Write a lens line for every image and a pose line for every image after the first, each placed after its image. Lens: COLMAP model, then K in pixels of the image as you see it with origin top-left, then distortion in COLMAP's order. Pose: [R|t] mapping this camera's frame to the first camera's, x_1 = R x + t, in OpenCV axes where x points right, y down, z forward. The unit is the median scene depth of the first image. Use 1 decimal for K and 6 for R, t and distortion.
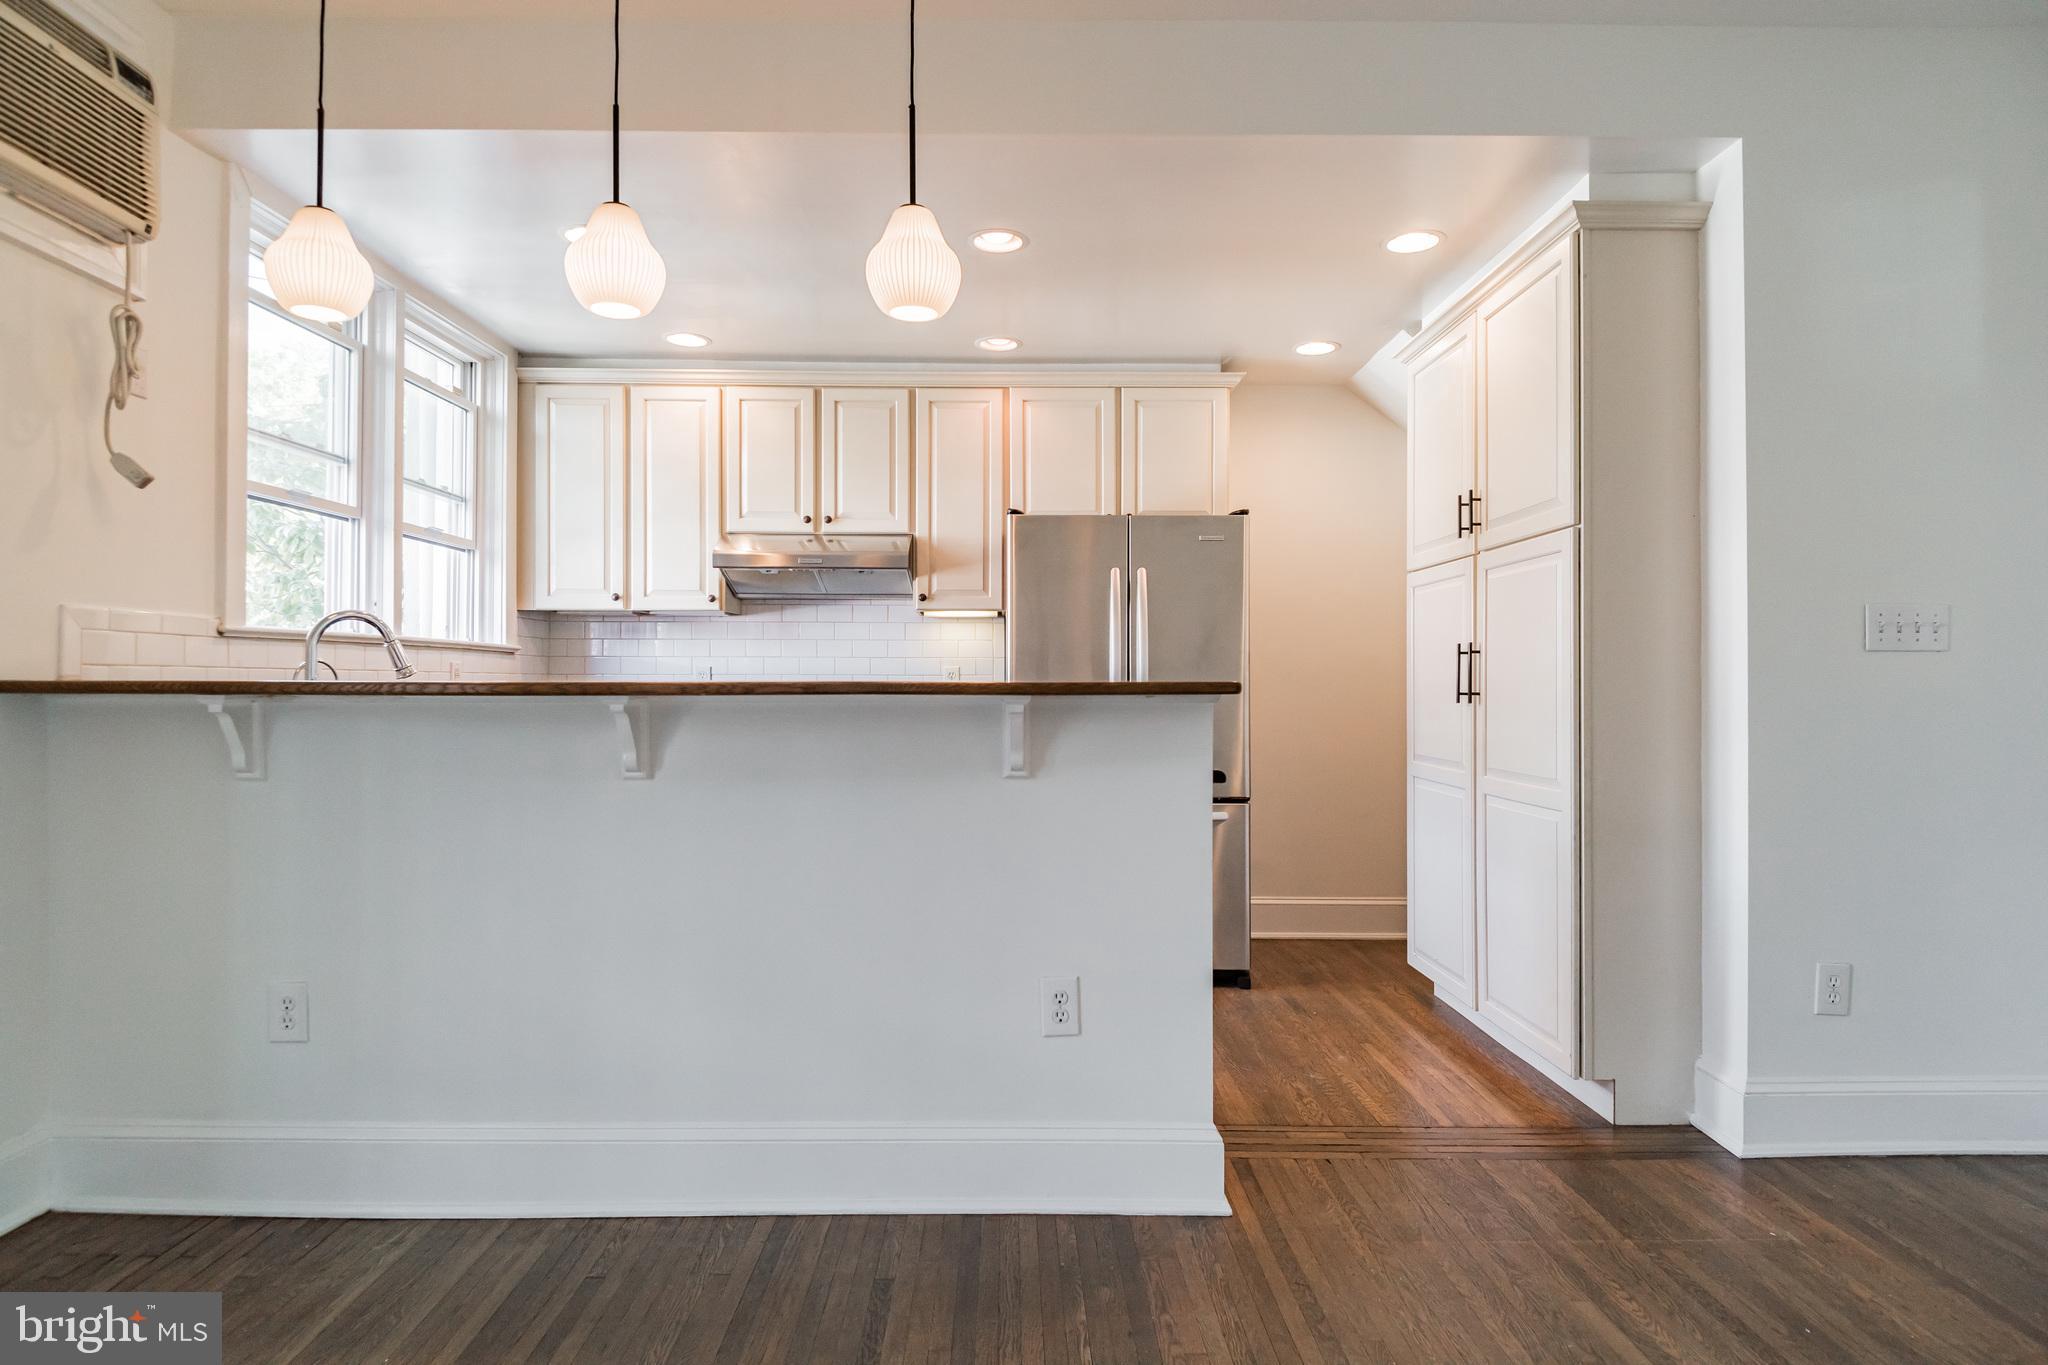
lens RADIAL K [[1138.4, 0, 1036.7], [0, 1138.4, 673.1], [0, 0, 1]] dist [0.049105, -0.044705]
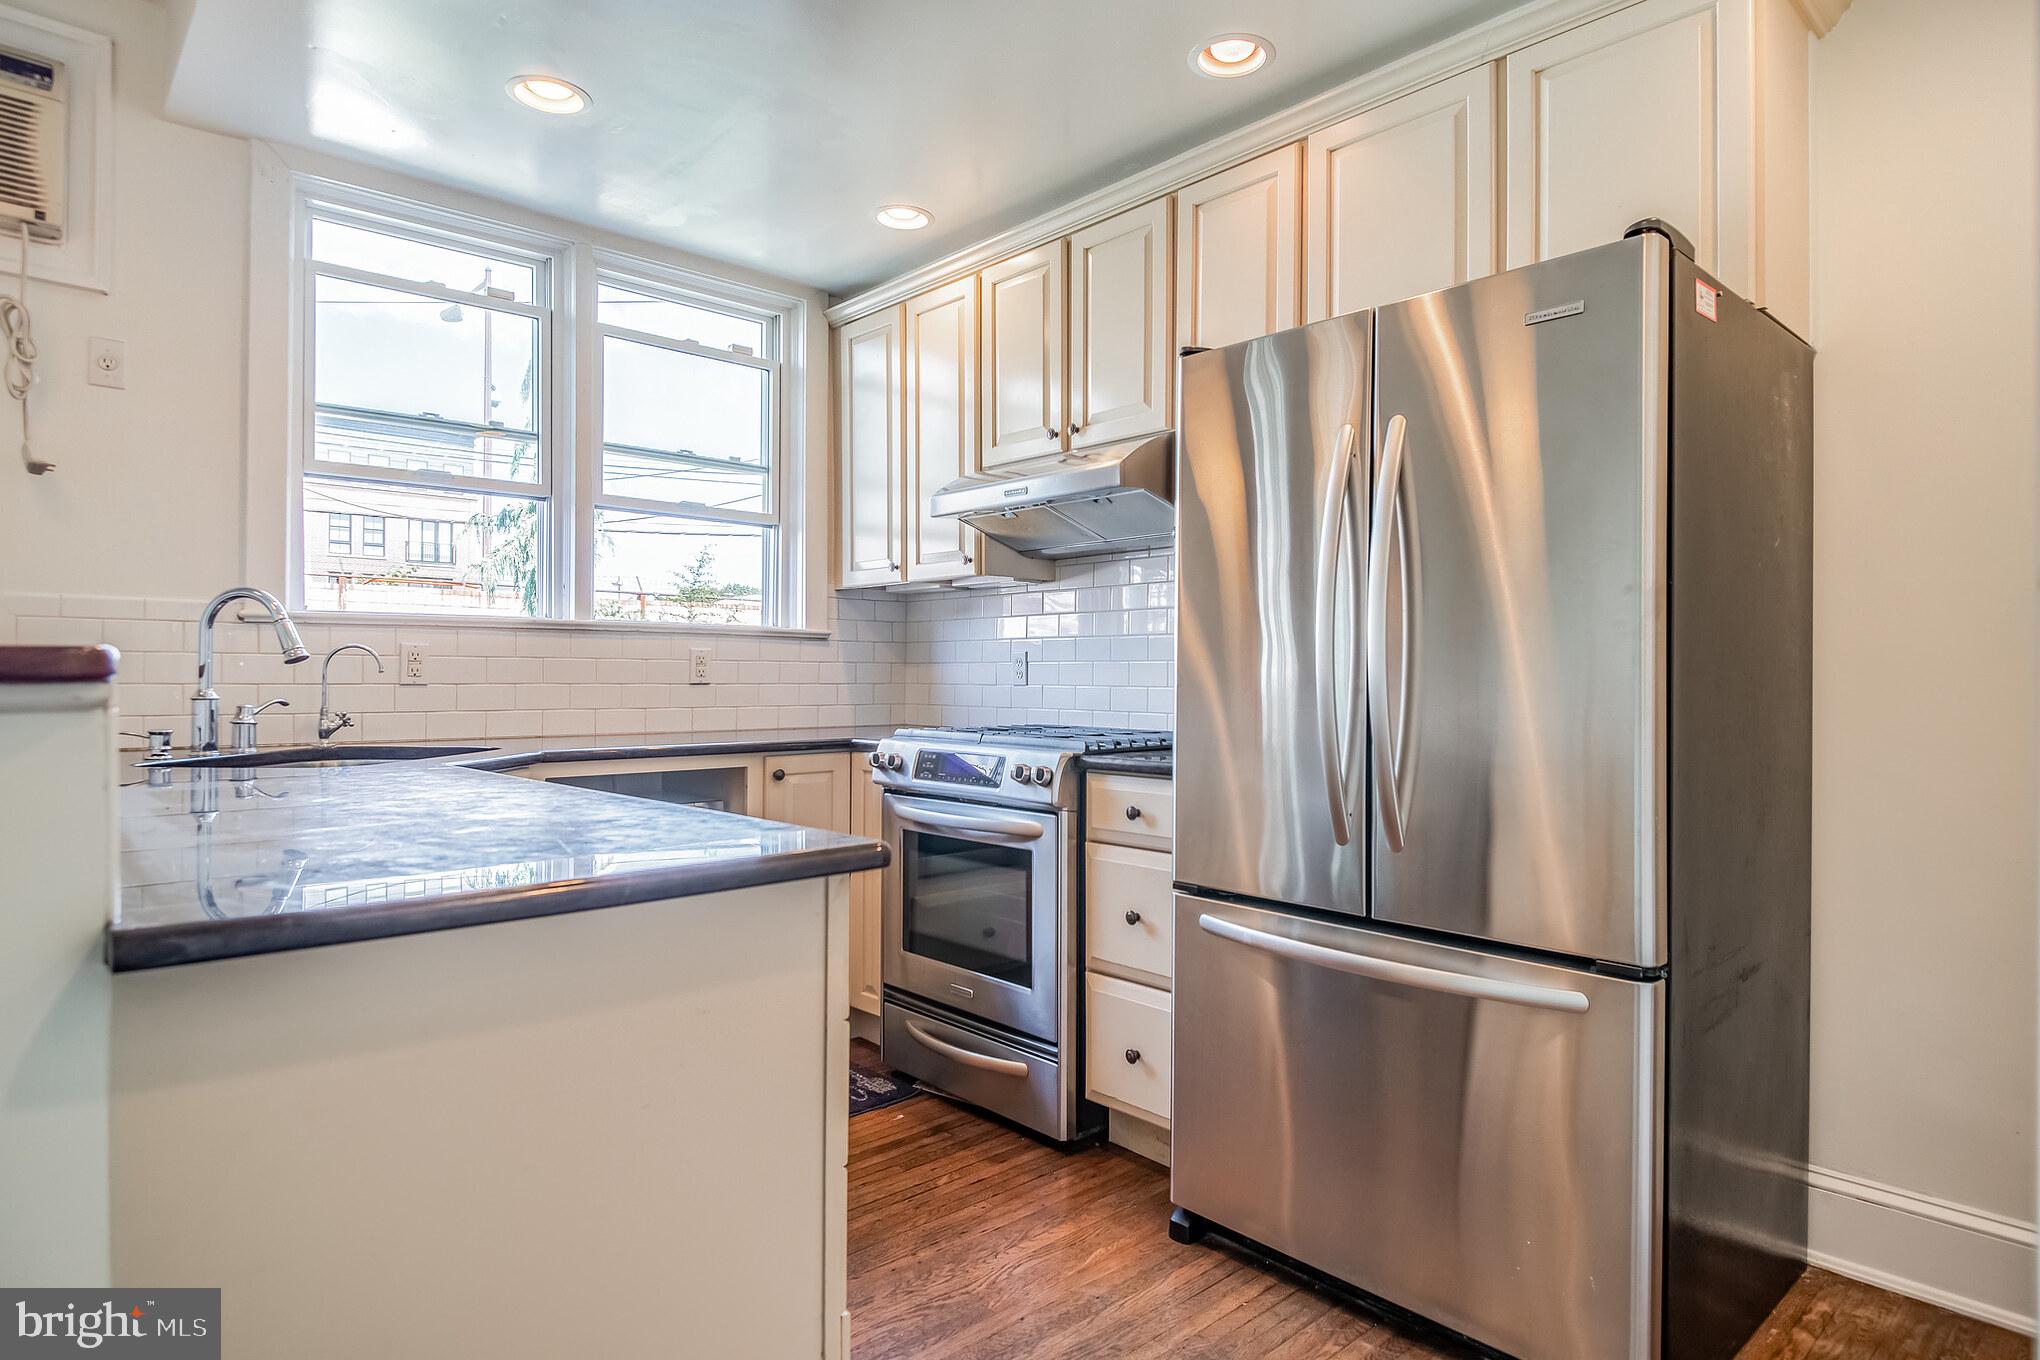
lens RADIAL K [[1133.9, 0, 1032.7], [0, 1133.9, 670.6], [0, 0, 1]] dist [0.049105, -0.044705]
pose [[0.670793, -0.000623, -0.741644, 0.467676], [0.003374, 0.999992, 0.002211, 0.011206], [0.741637, -0.003986, 0.670790, 0.823181]]
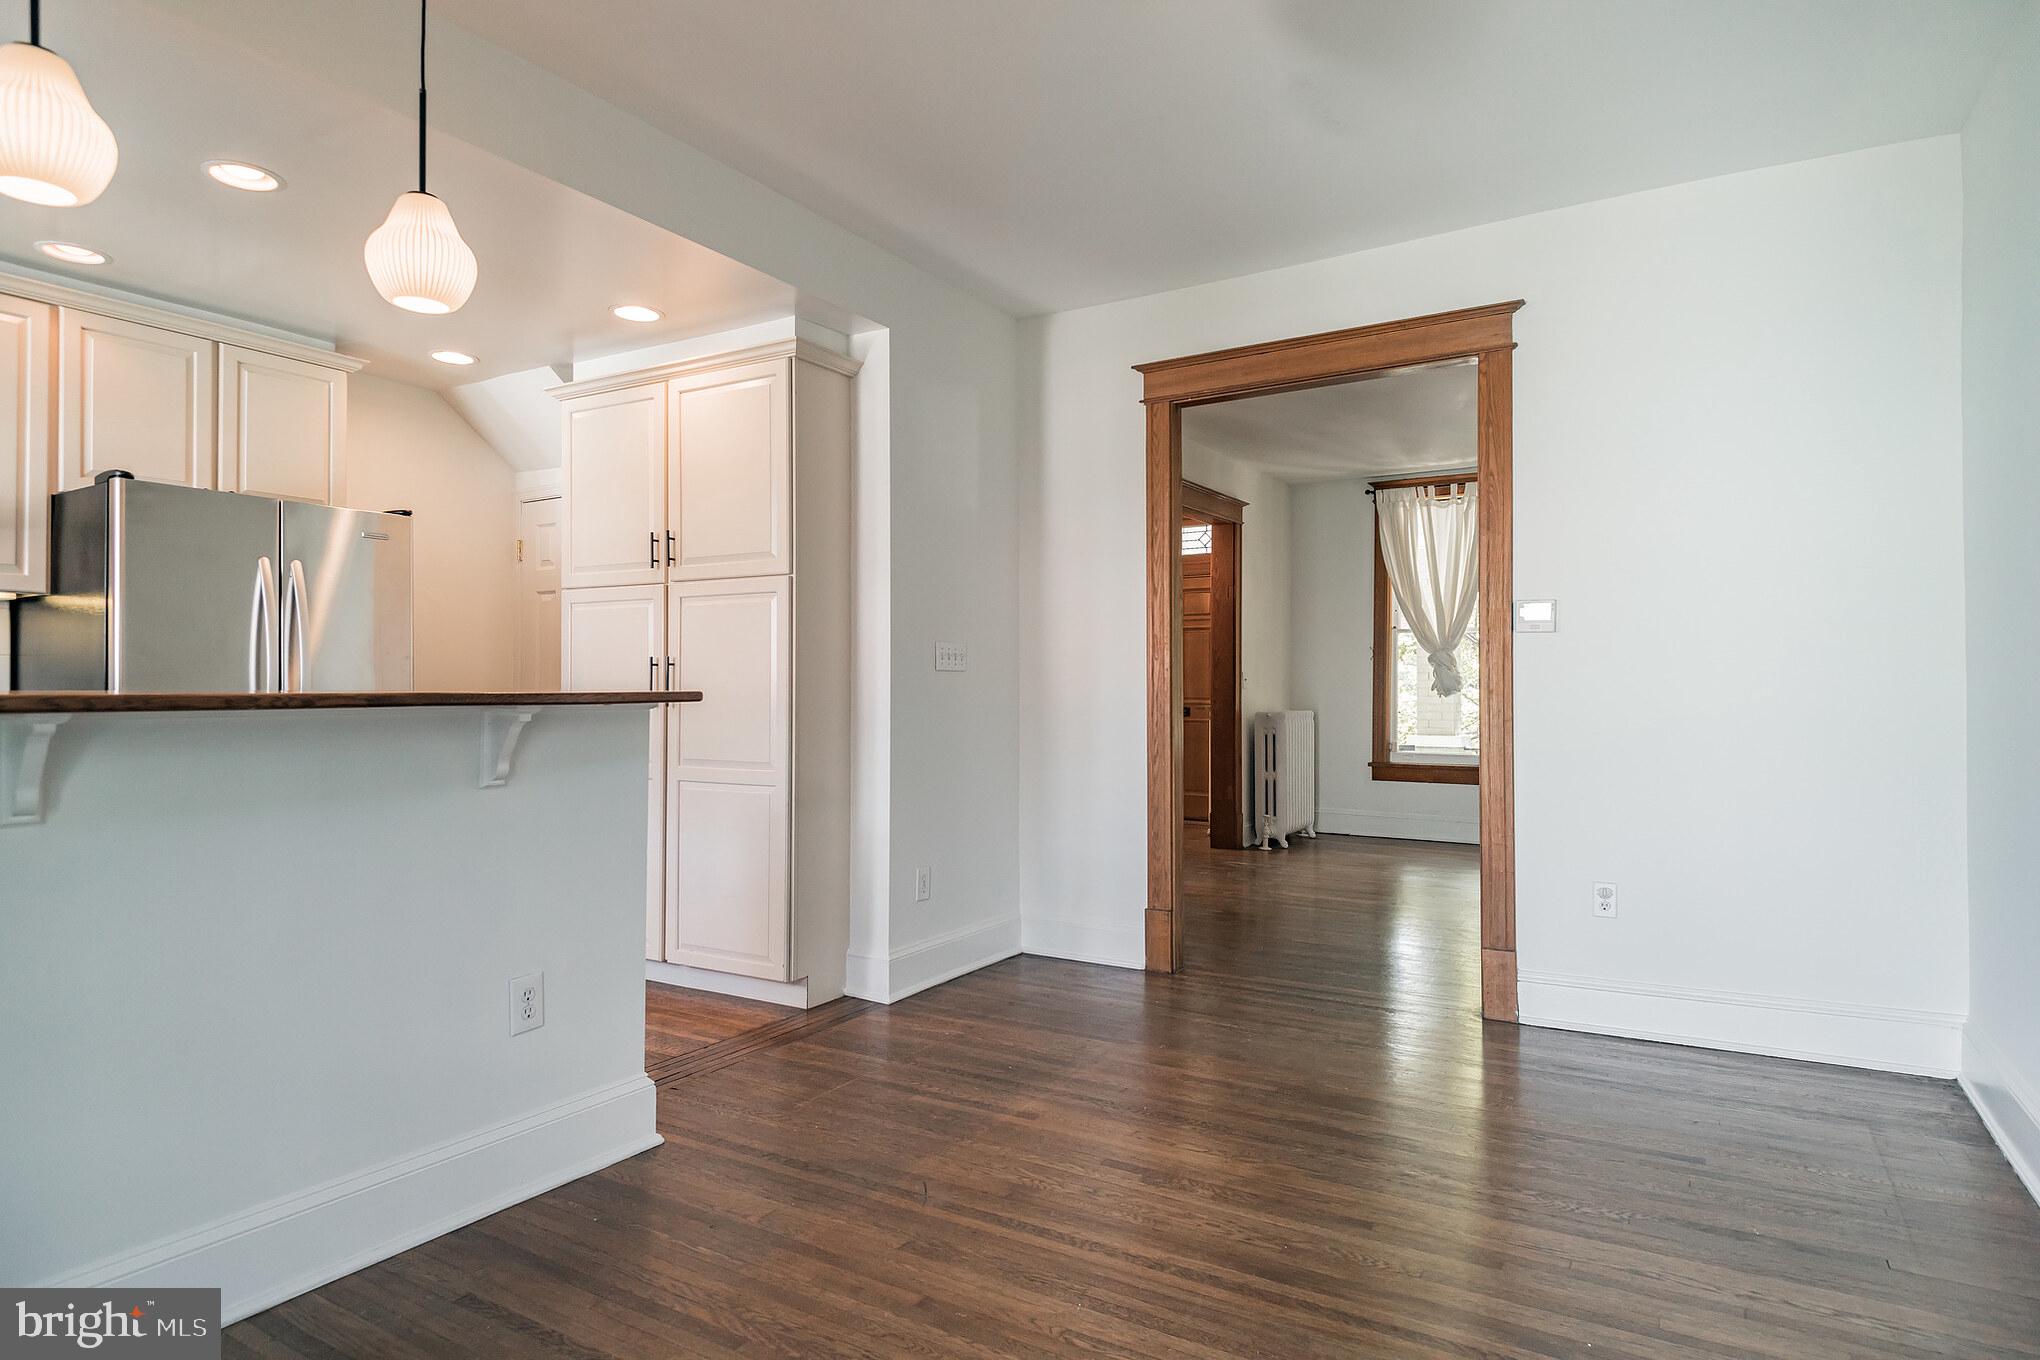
lens RADIAL K [[1133.9, 0, 1032.7], [0, 1133.9, 670.6], [0, 0, 1]] dist [0.049105, -0.044705]
pose [[0.532418, 0.011353, 0.846405, -0.510703], [-0.010575, 0.999921, -0.006760, -0.008397], [-0.846415, -0.005351, 0.532497, 0.042395]]
